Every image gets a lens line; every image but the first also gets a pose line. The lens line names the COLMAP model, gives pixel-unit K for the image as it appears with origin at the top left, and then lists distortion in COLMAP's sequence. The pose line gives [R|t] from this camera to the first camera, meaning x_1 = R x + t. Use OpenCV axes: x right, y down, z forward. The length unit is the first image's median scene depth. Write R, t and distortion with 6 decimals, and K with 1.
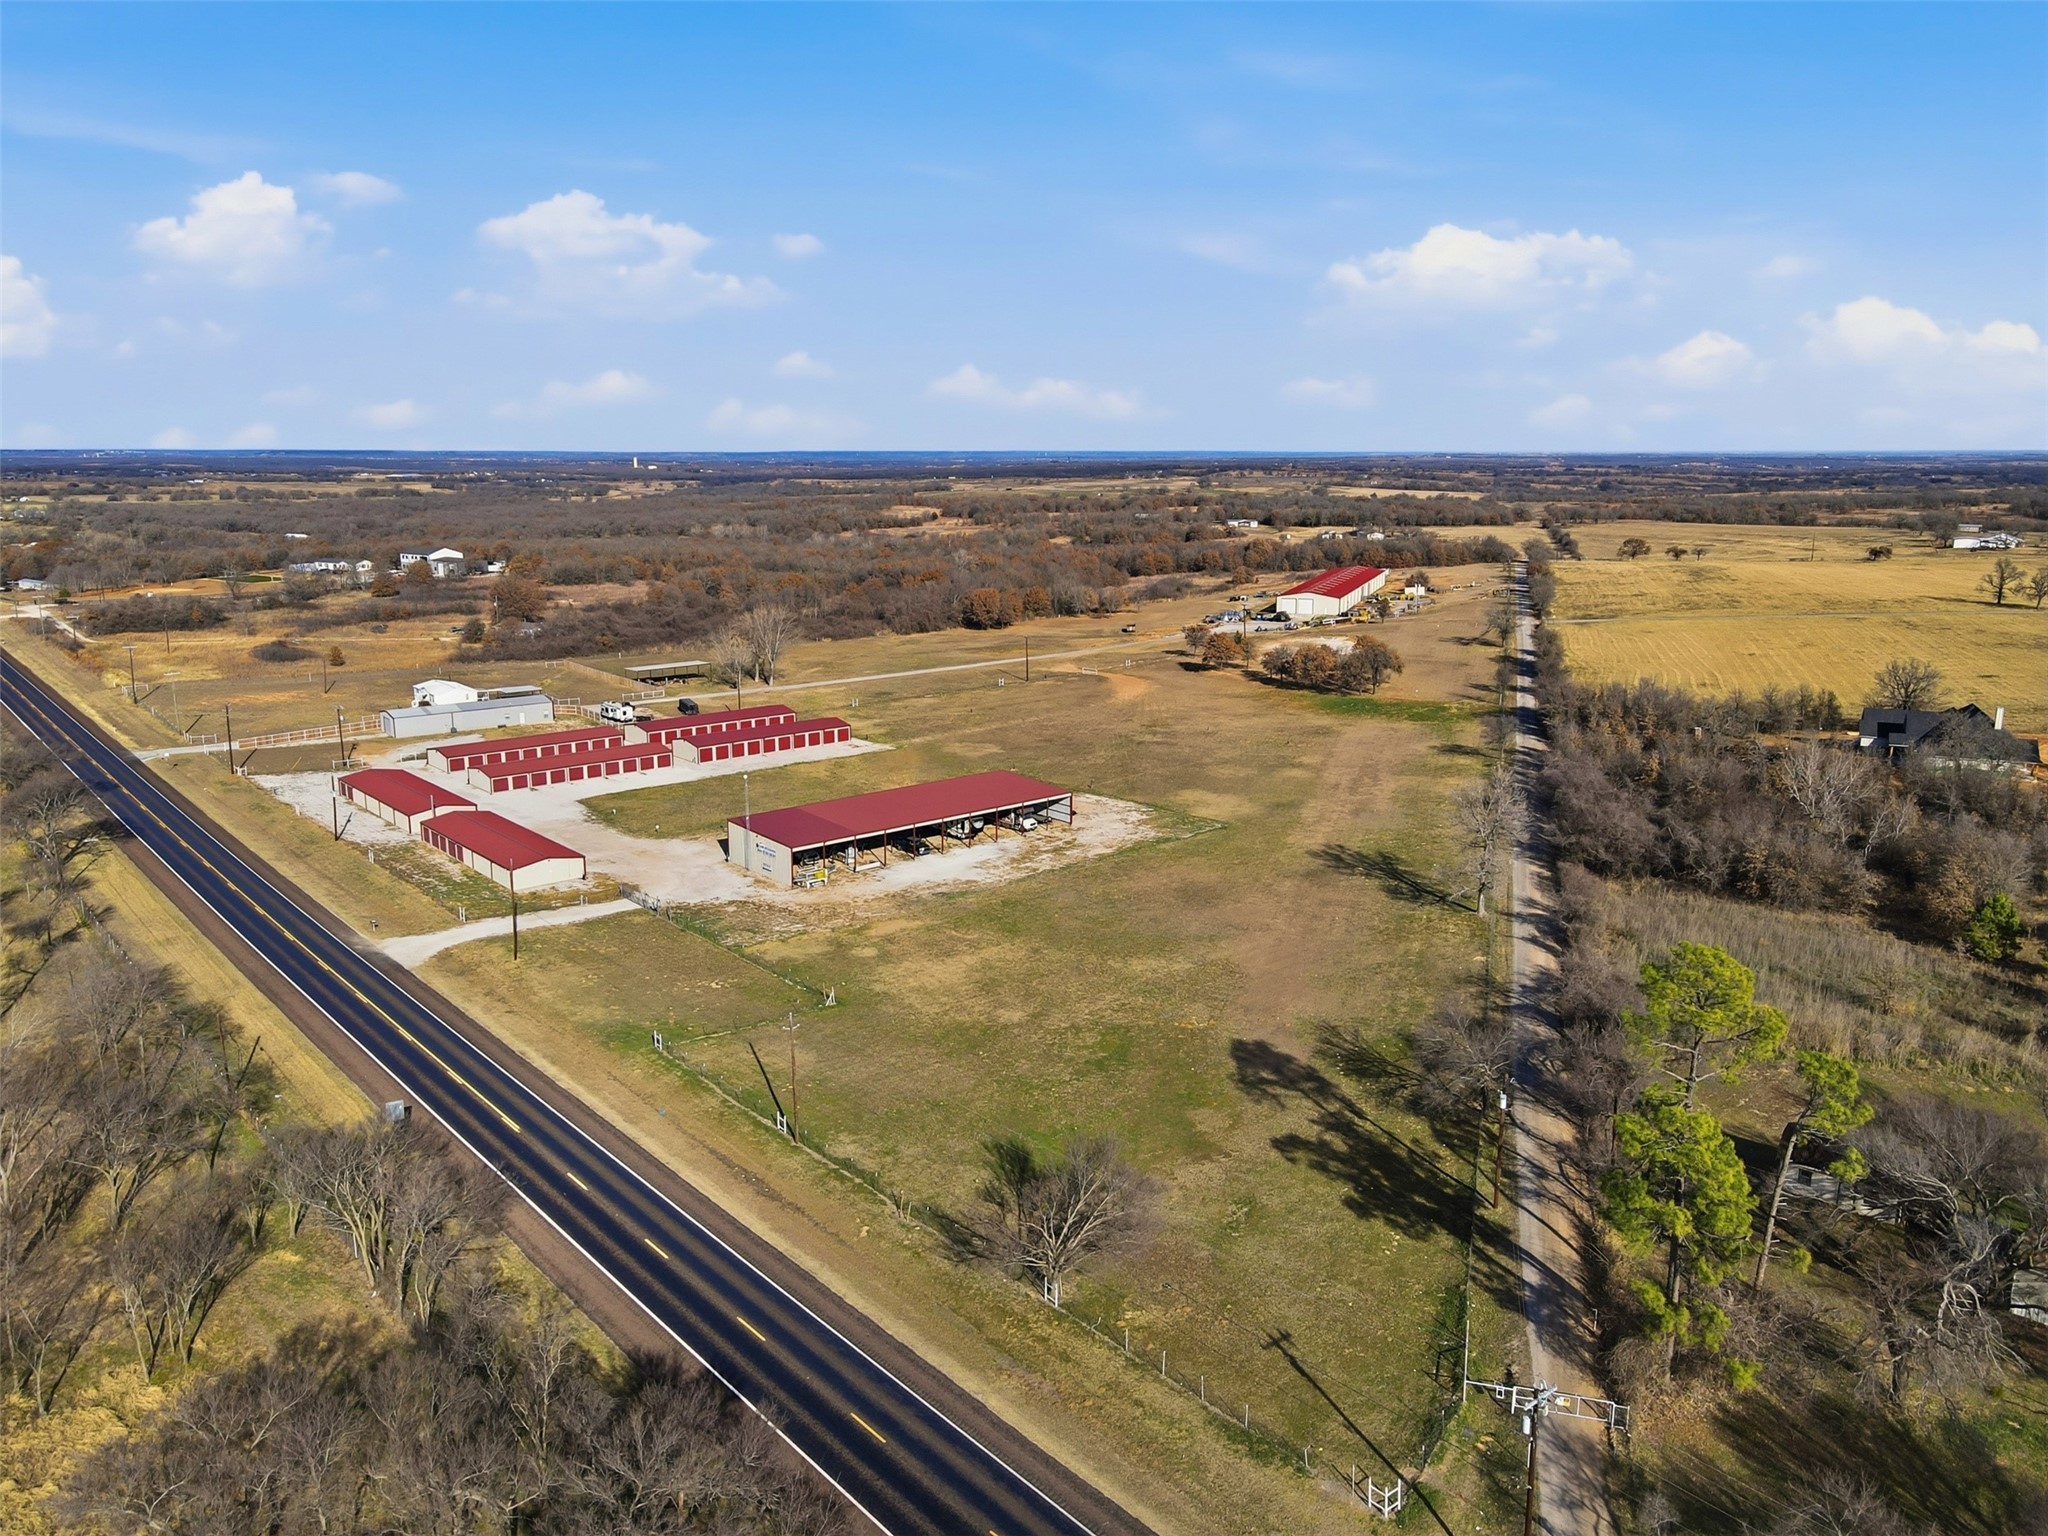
lens RADIAL K [[1509.9, 0, 1024.0], [0, 1509.9, 768.0], [0, 0, 1]] dist [-0.005547, 0.041860]
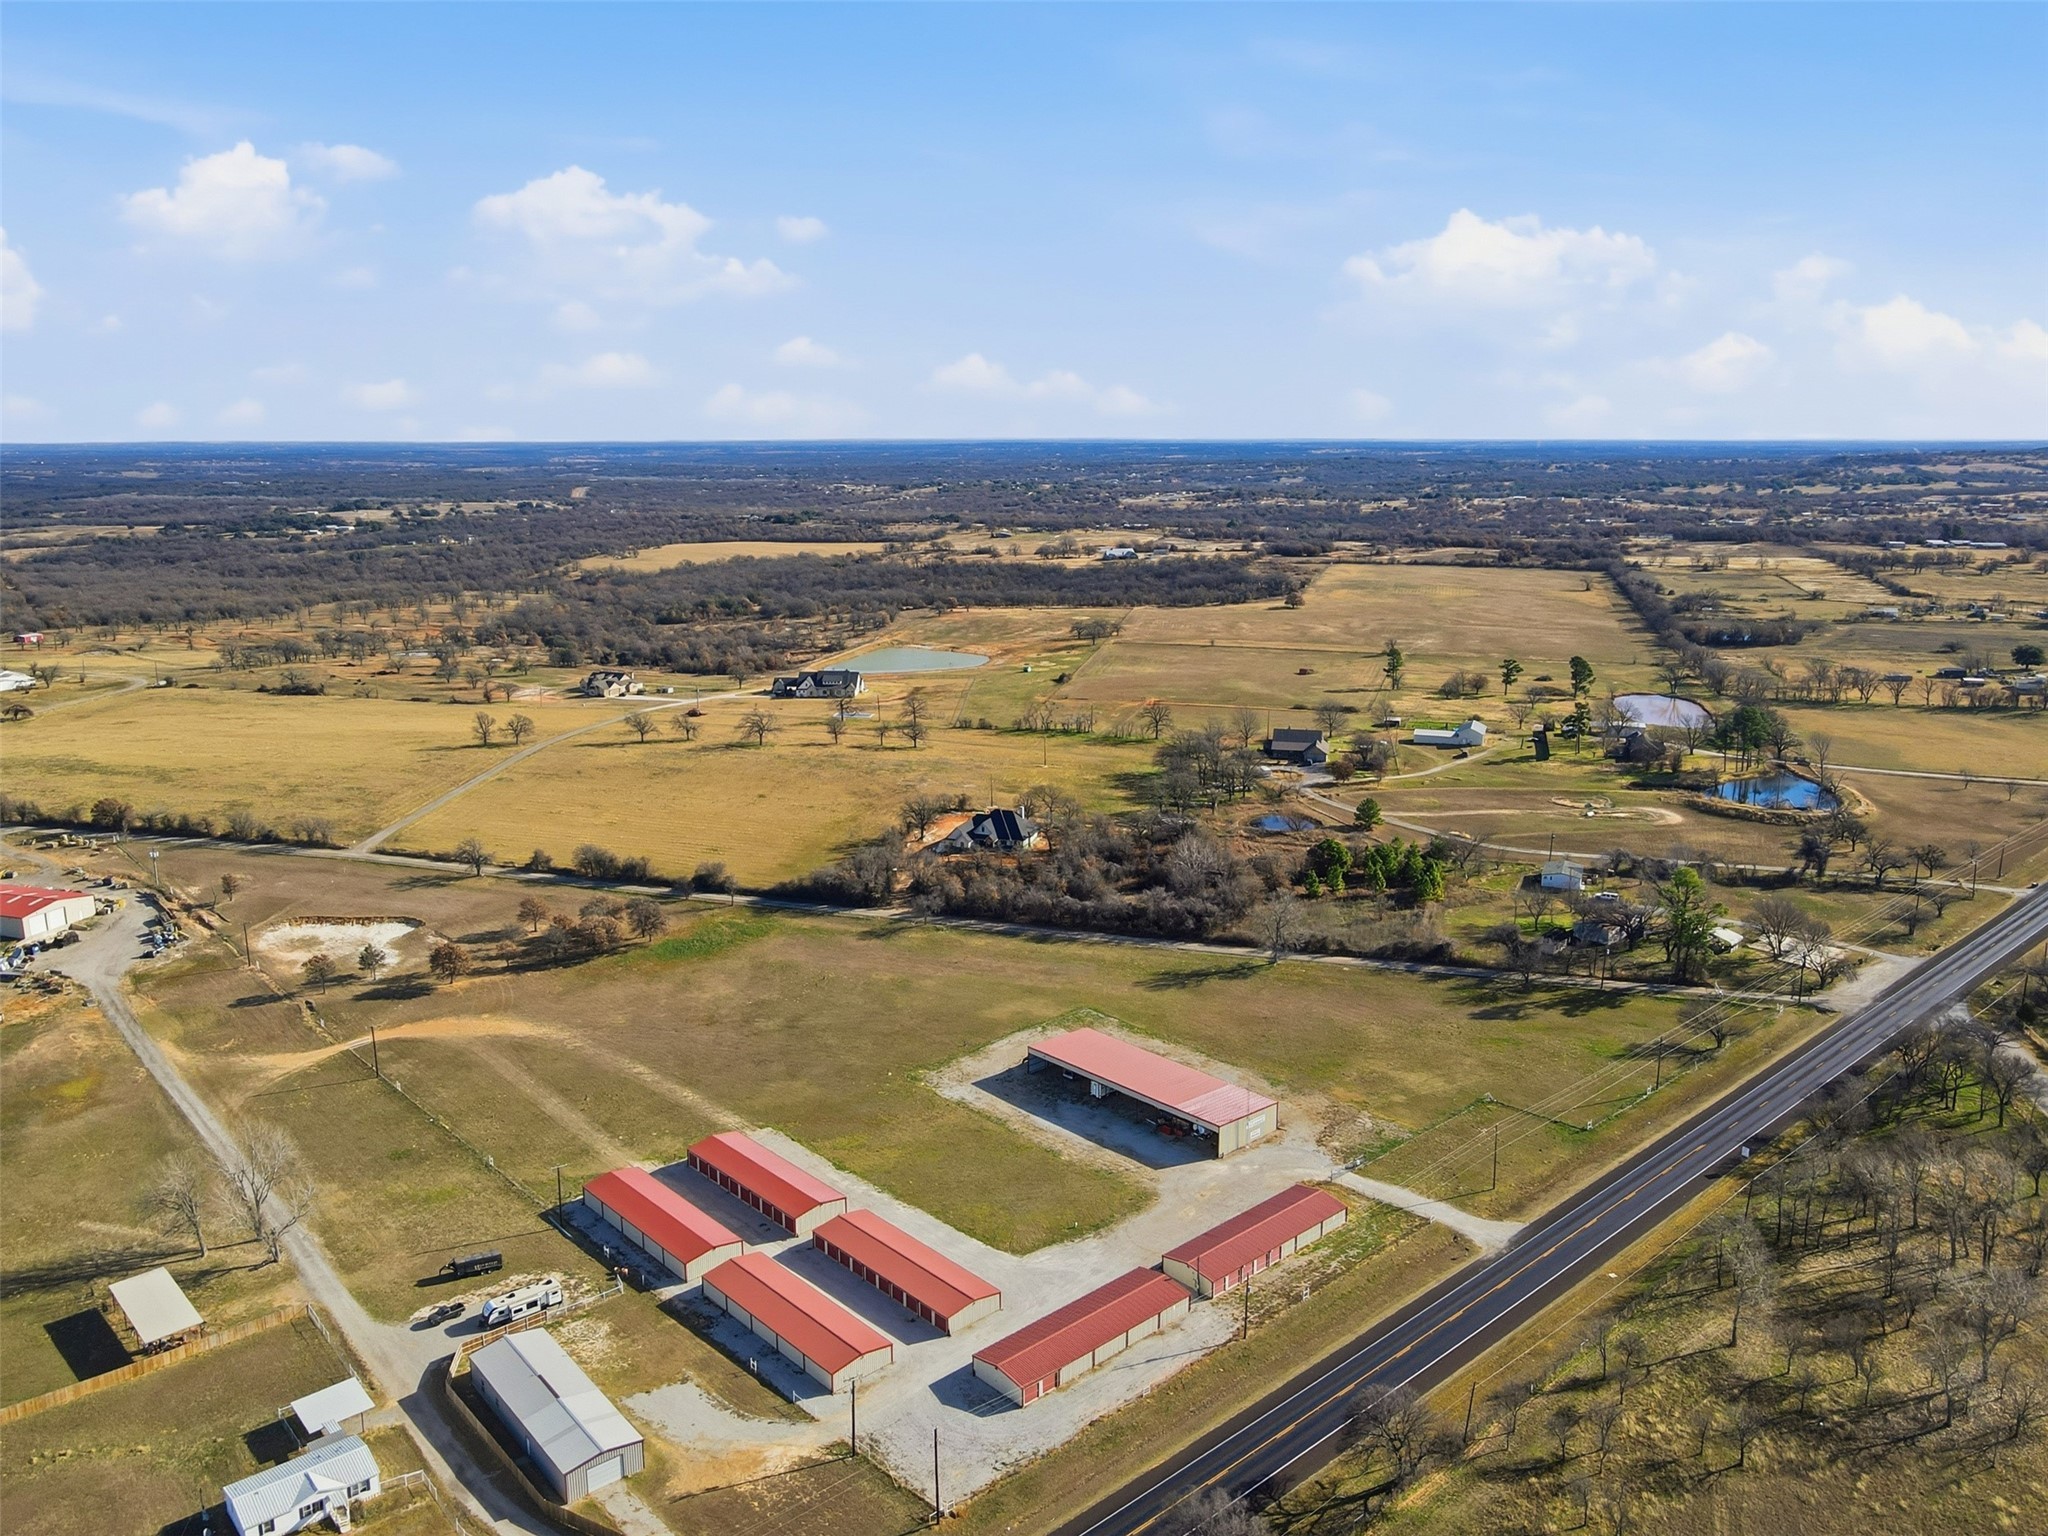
lens RADIAL K [[1510.4, 0, 1024.8], [0, 1510.4, 884.4], [0, 0, 1]] dist [-0.004602, 0.046682]
pose [[-0.037902, -0.290052, 0.956260, -1.552699], [0.213654, 0.932467, 0.291303, -0.647632], [-0.976174, 0.215349, 0.026629, 1.248564]]
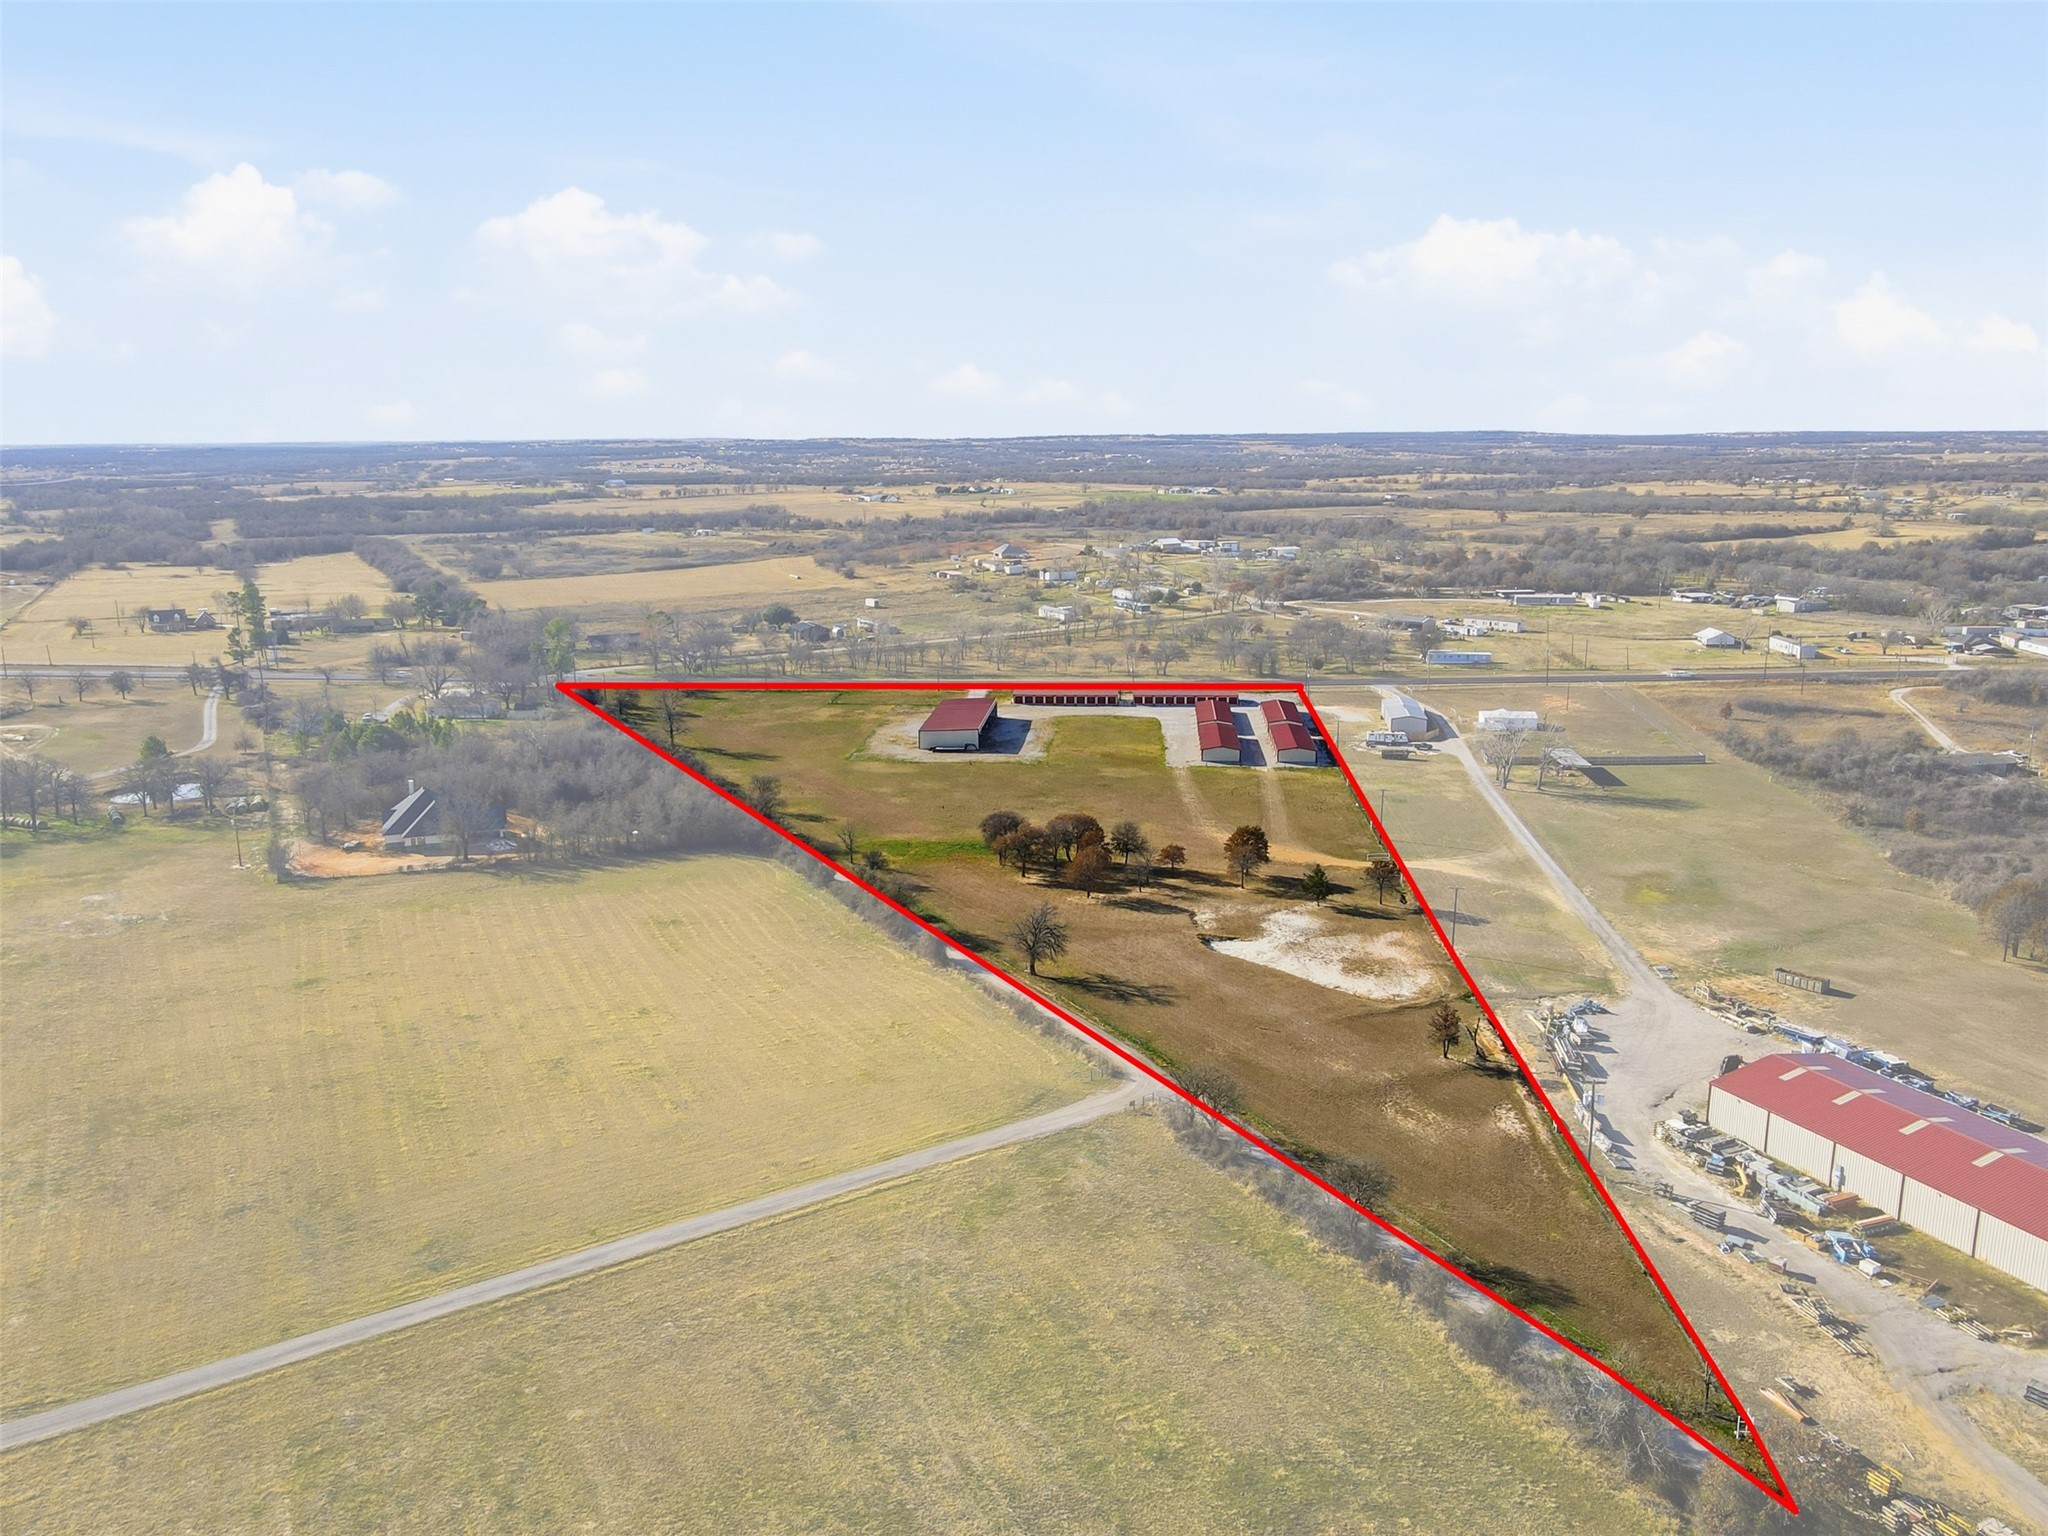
lens RADIAL K [[1509.9, 0, 1024.0], [0, 1509.9, 768.0], [0, 0, 1]] dist [-0.005547, 0.041860]
pose [[-0.710609, 0.158897, -0.685409, 1.499805], [-0.139281, 0.923117, 0.358407, -0.768477], [0.689663, 0.350152, -0.633844, 2.837316]]
